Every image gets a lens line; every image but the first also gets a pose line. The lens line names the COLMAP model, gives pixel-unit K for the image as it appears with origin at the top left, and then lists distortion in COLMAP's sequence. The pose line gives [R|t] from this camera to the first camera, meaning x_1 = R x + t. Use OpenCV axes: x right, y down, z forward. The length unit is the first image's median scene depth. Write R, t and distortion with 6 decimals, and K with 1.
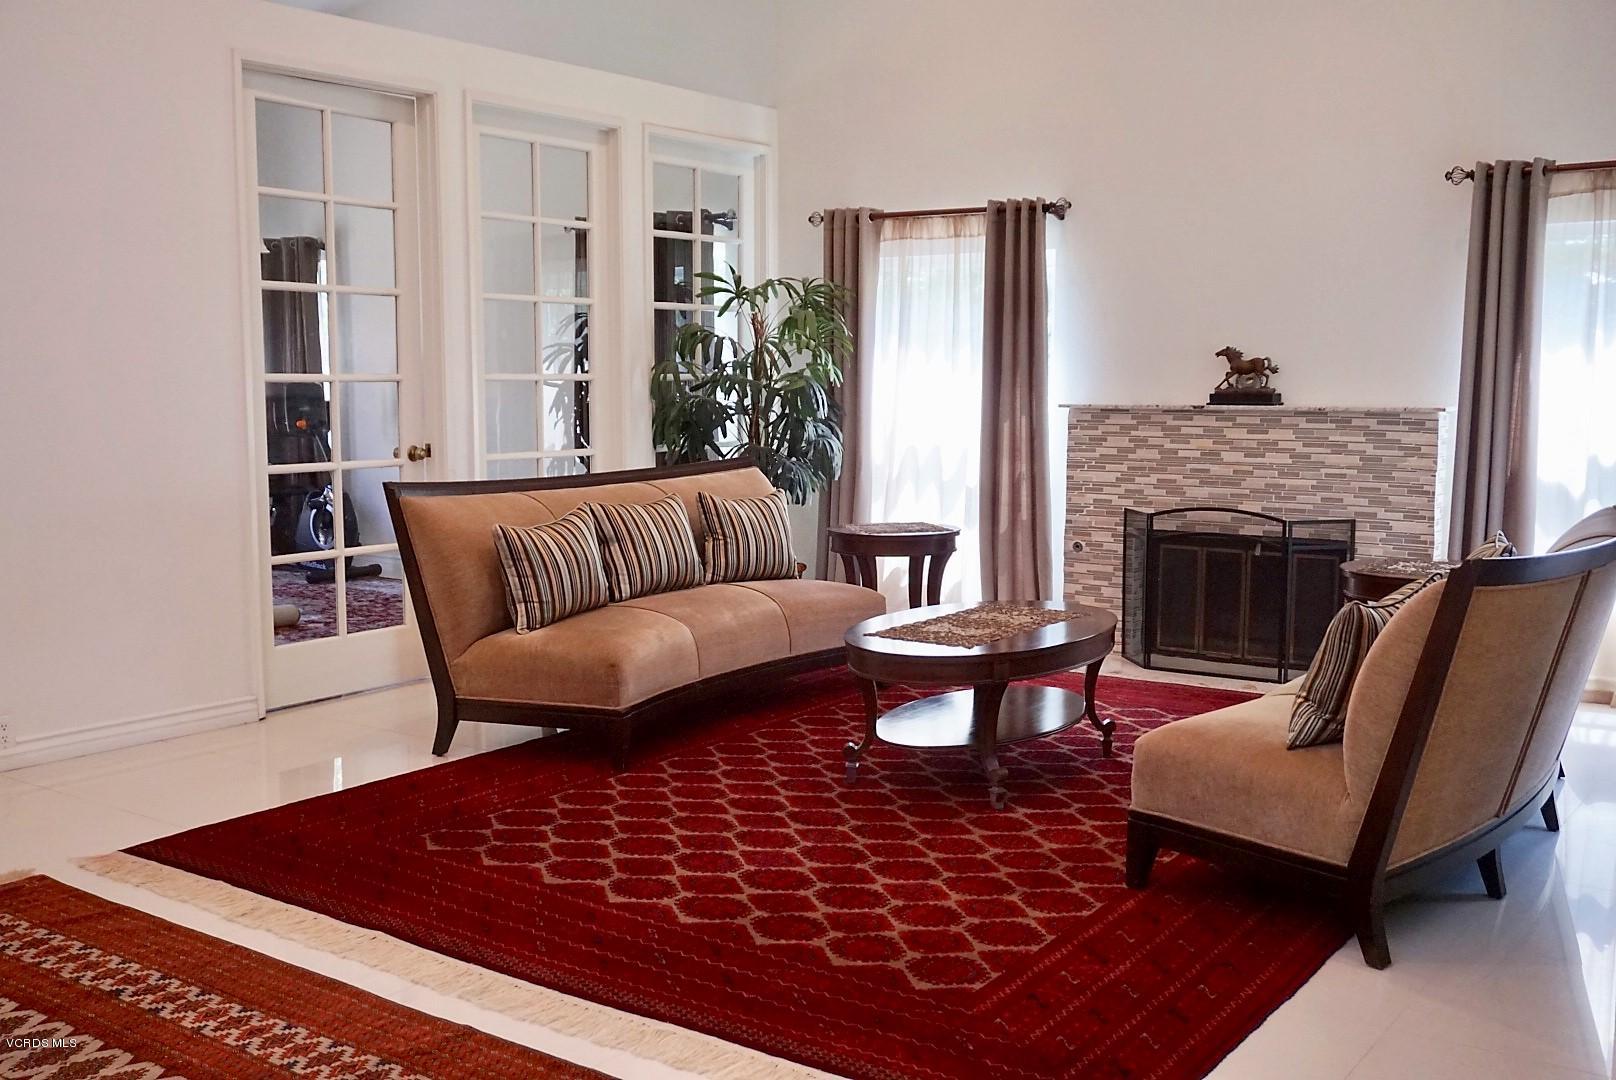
lens RADIAL K [[1628.7, 0, 808.0], [0, 1628.7, 540.0], [0, 0, 1]] dist [-0.005393, 0.016896]
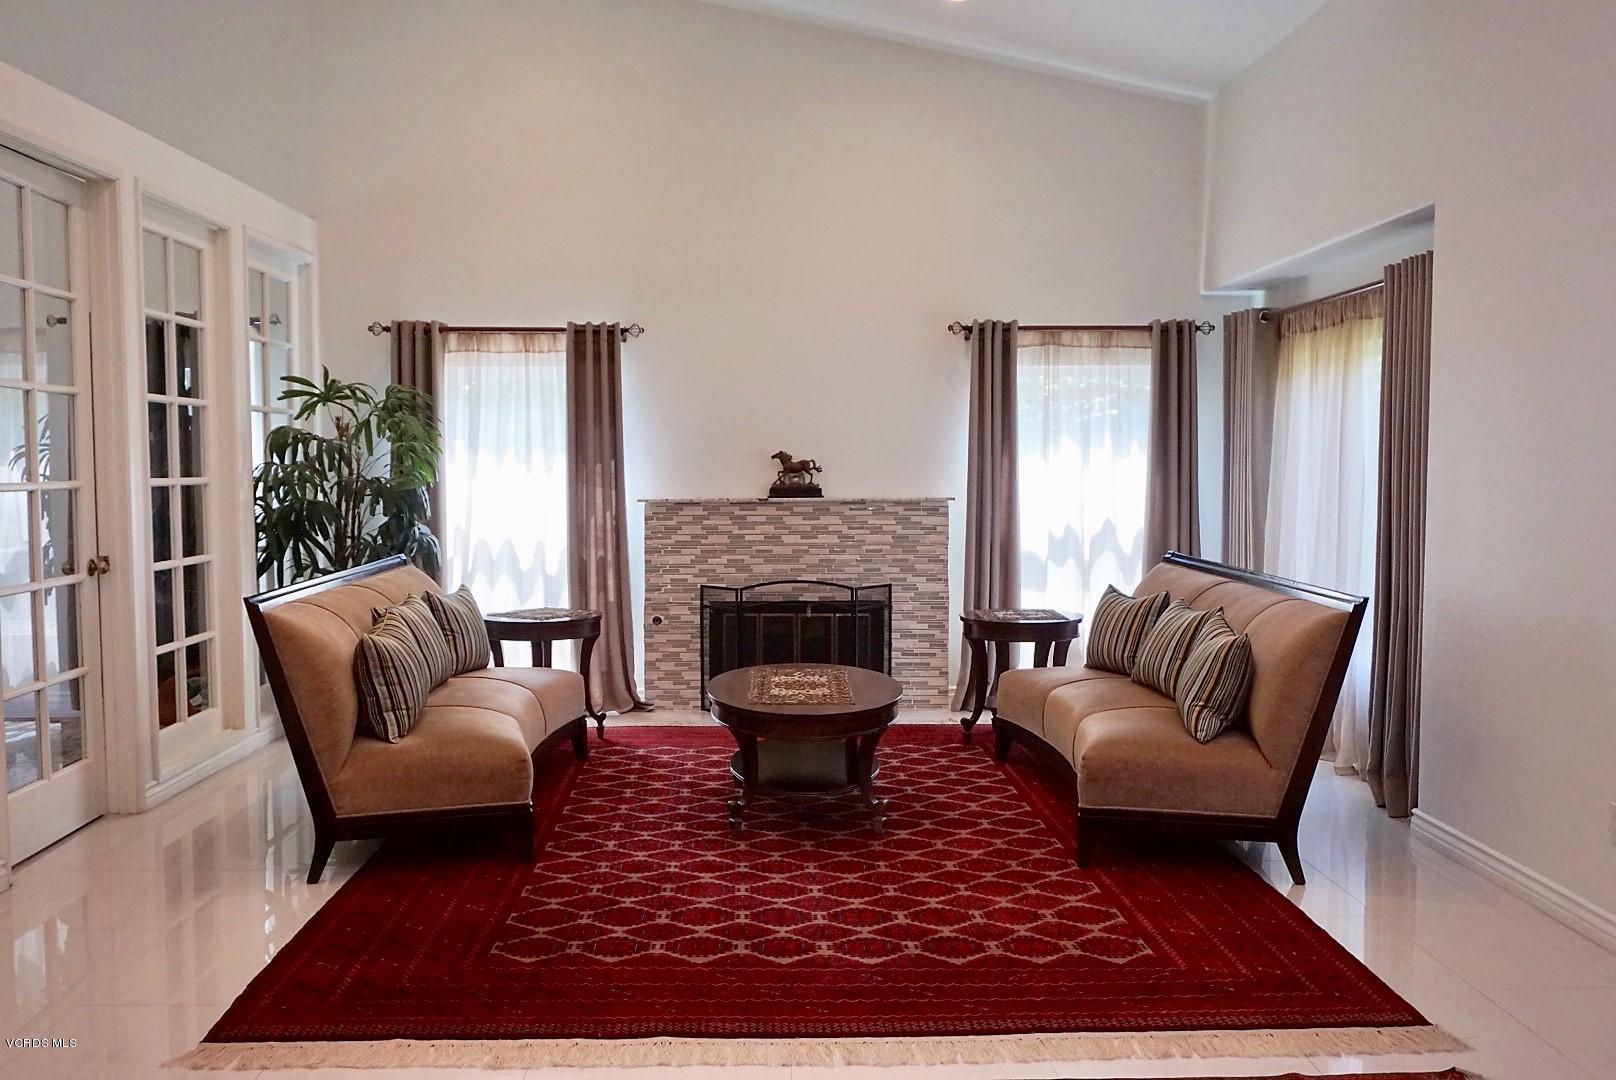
lens RADIAL K [[1425.3, 0, 808.0], [0, 1425.3, 540.0], [0, 0, 1]] dist [-0.036356, 0.001700]
pose [[0.787177, -0.034868, 0.615740, -0.426231], [0.065284, 0.997502, -0.026974, -0.021251], [-0.613262, 0.061432, 0.787487, 0.138983]]
